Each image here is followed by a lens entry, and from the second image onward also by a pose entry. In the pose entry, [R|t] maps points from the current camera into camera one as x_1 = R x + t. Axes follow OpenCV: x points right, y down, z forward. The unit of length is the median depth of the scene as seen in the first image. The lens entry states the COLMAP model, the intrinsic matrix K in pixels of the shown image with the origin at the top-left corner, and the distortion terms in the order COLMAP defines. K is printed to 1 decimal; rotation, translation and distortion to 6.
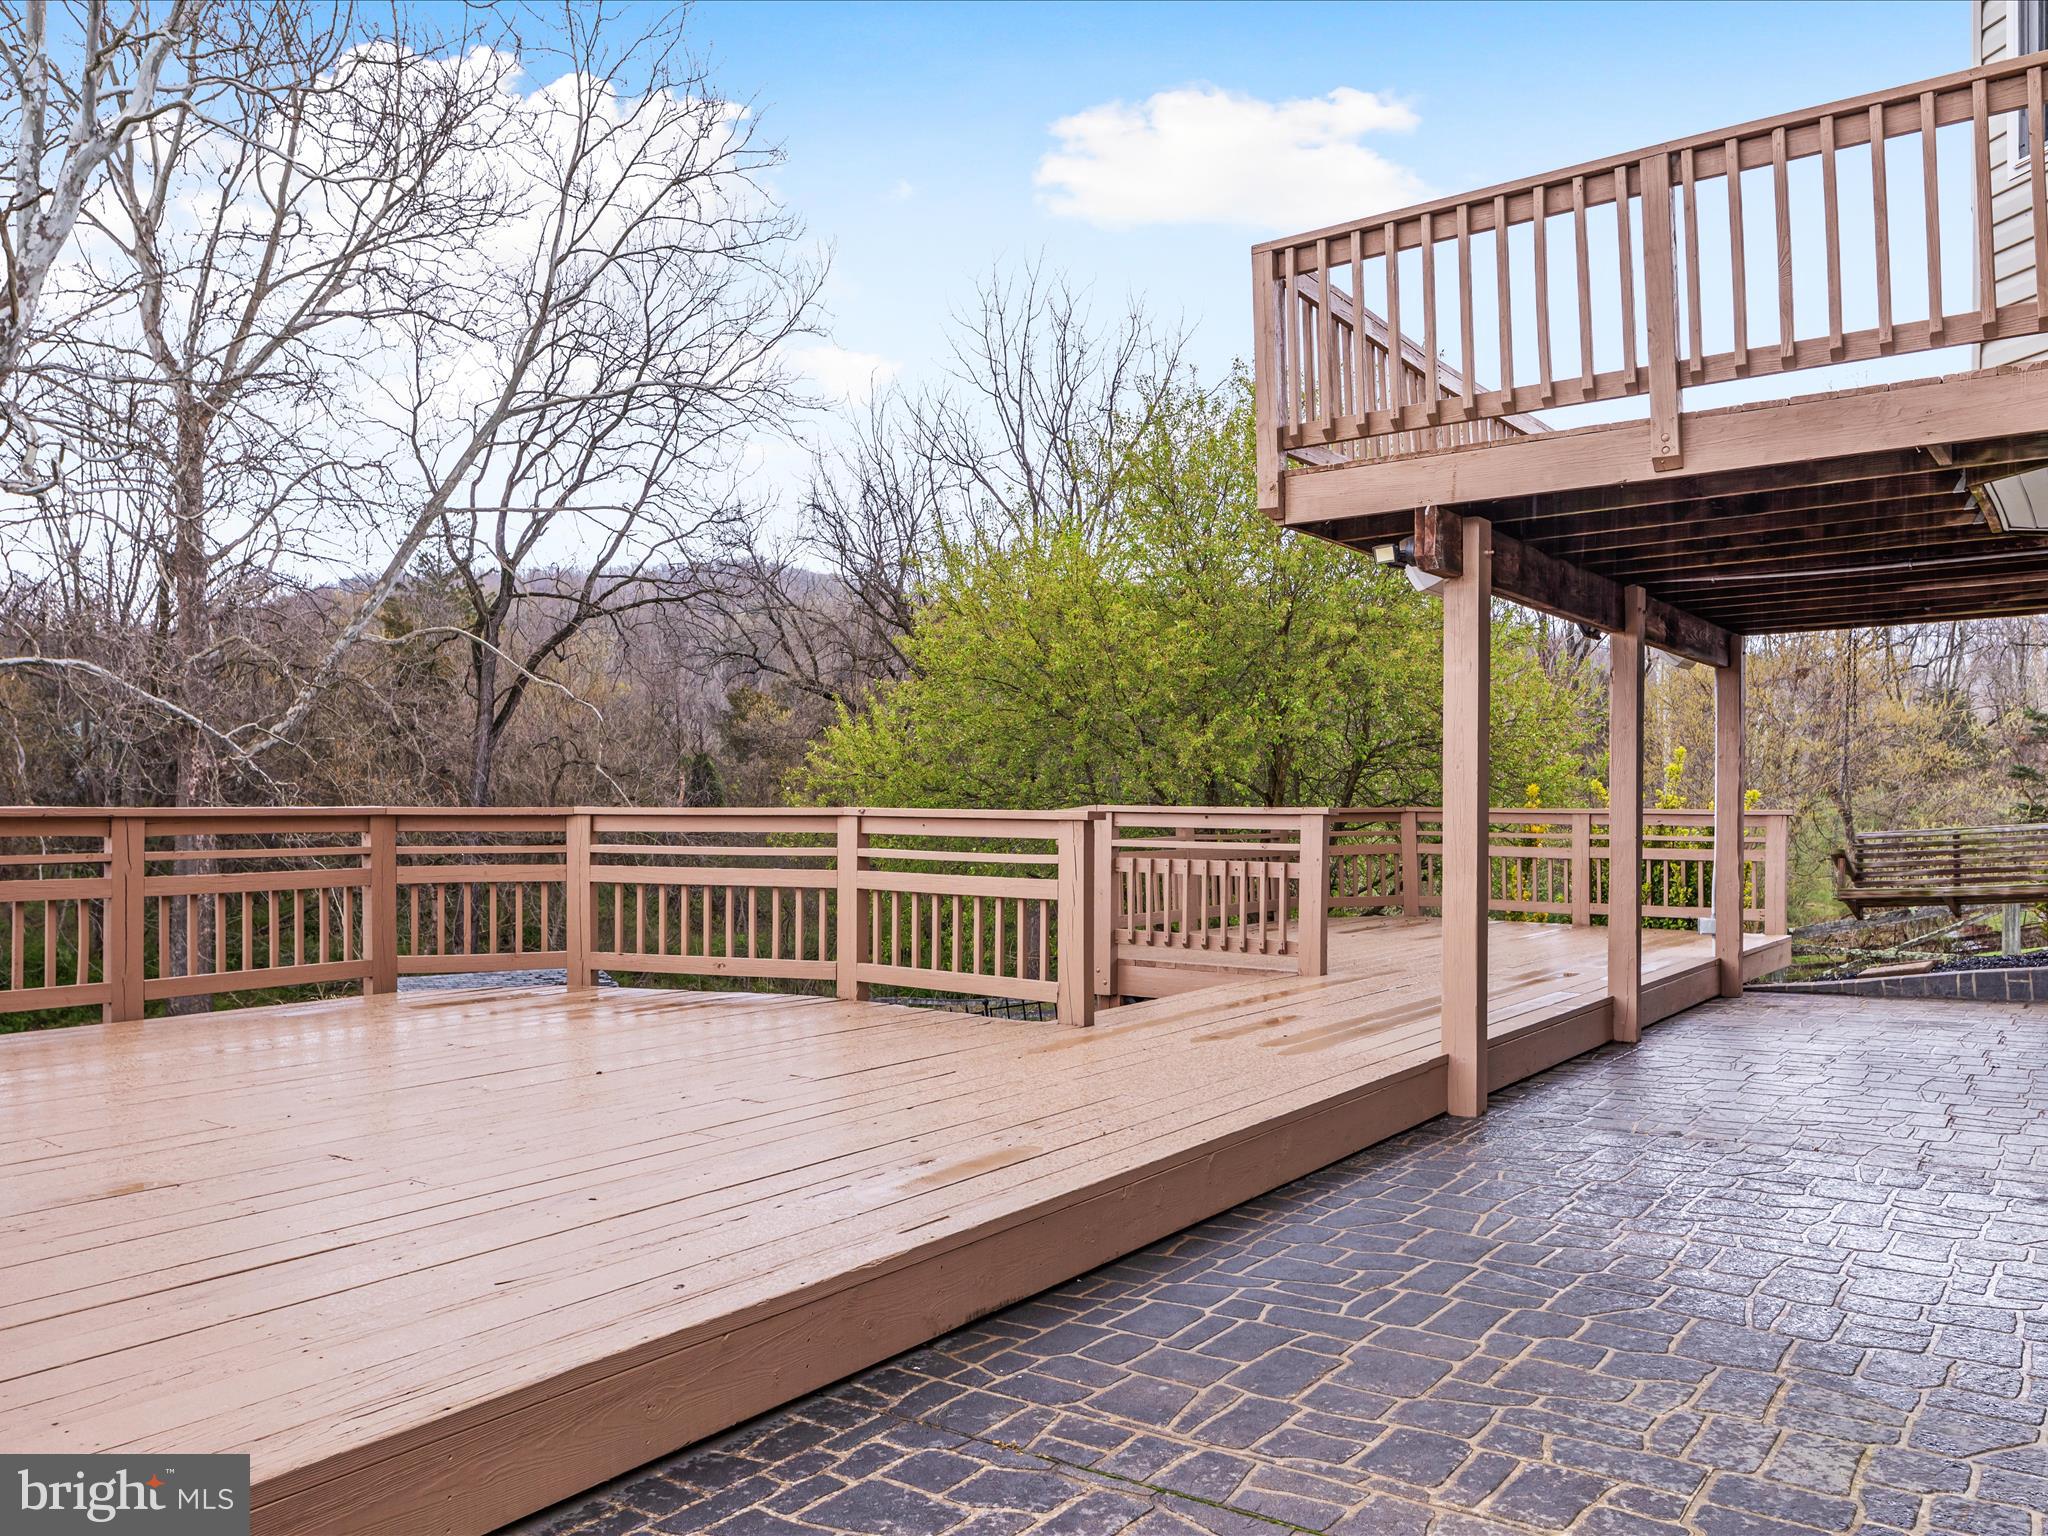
lens RADIAL K [[1441.0, 0, 1024.0], [0, 1441.0, 768.0], [0, 0, 1]] dist [-0.034919, -0.002605]
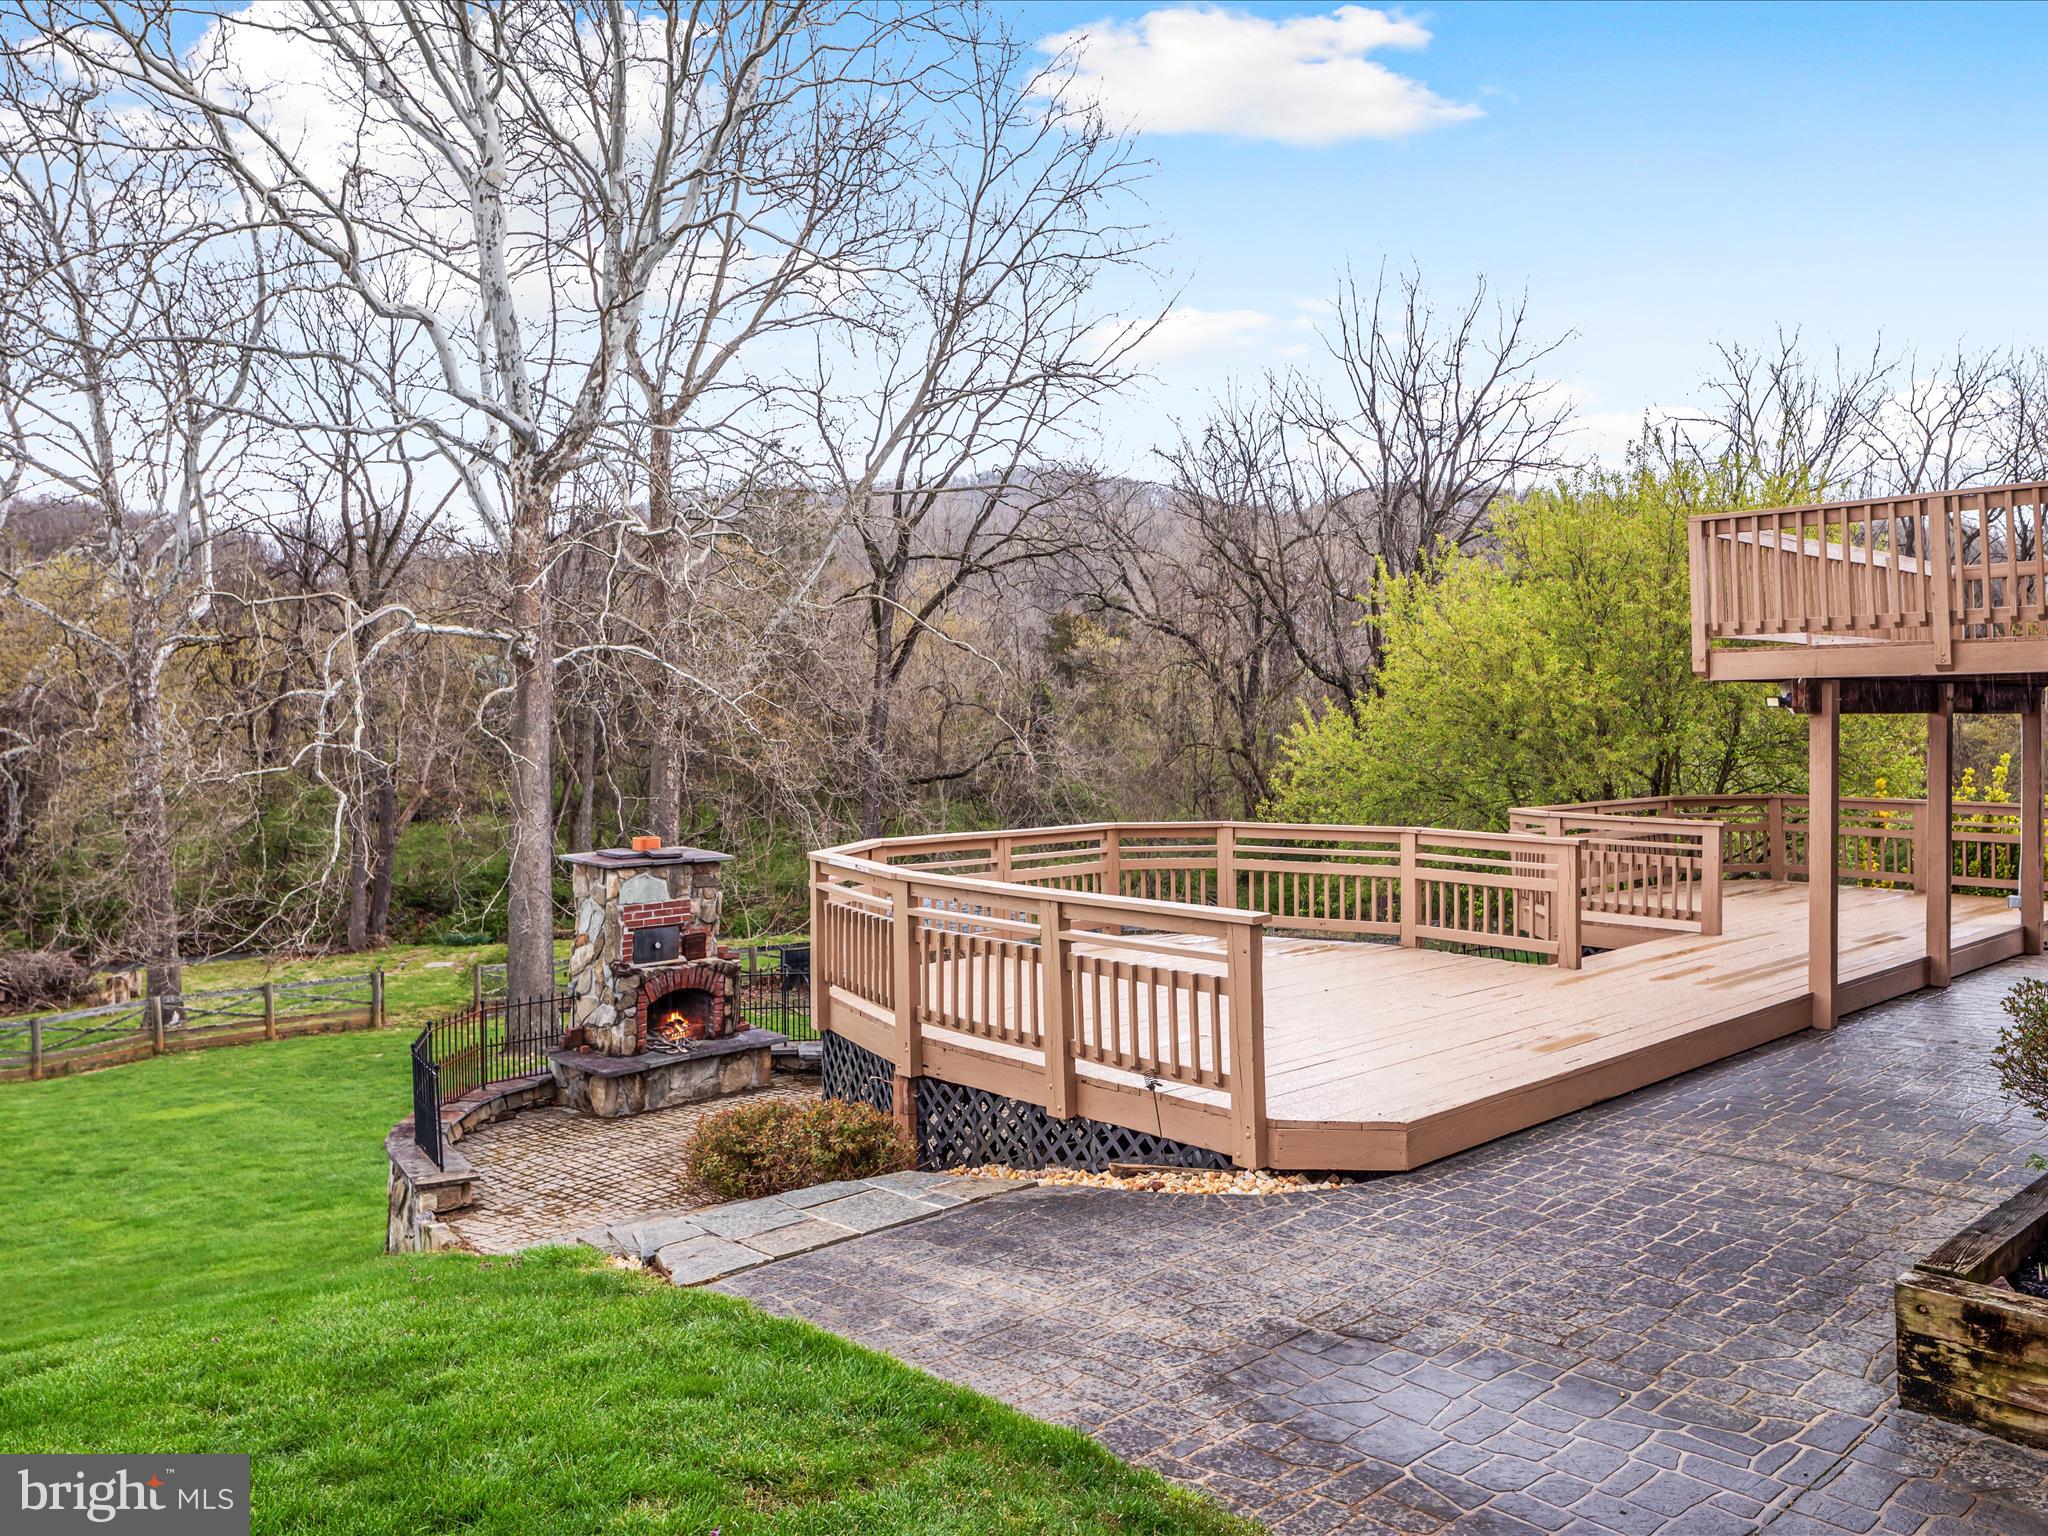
lens RADIAL K [[1512.0, 0, 1024.5], [0, 1512.0, 691.7], [0, 0, 1]] dist [-0.023733, -0.001156]
pose [[0.981928, -0.008026, -0.189085, -0.170055], [0.010654, 0.999860, 0.012885, -0.113934], [0.188955, -0.014666, 0.981876, -0.552123]]
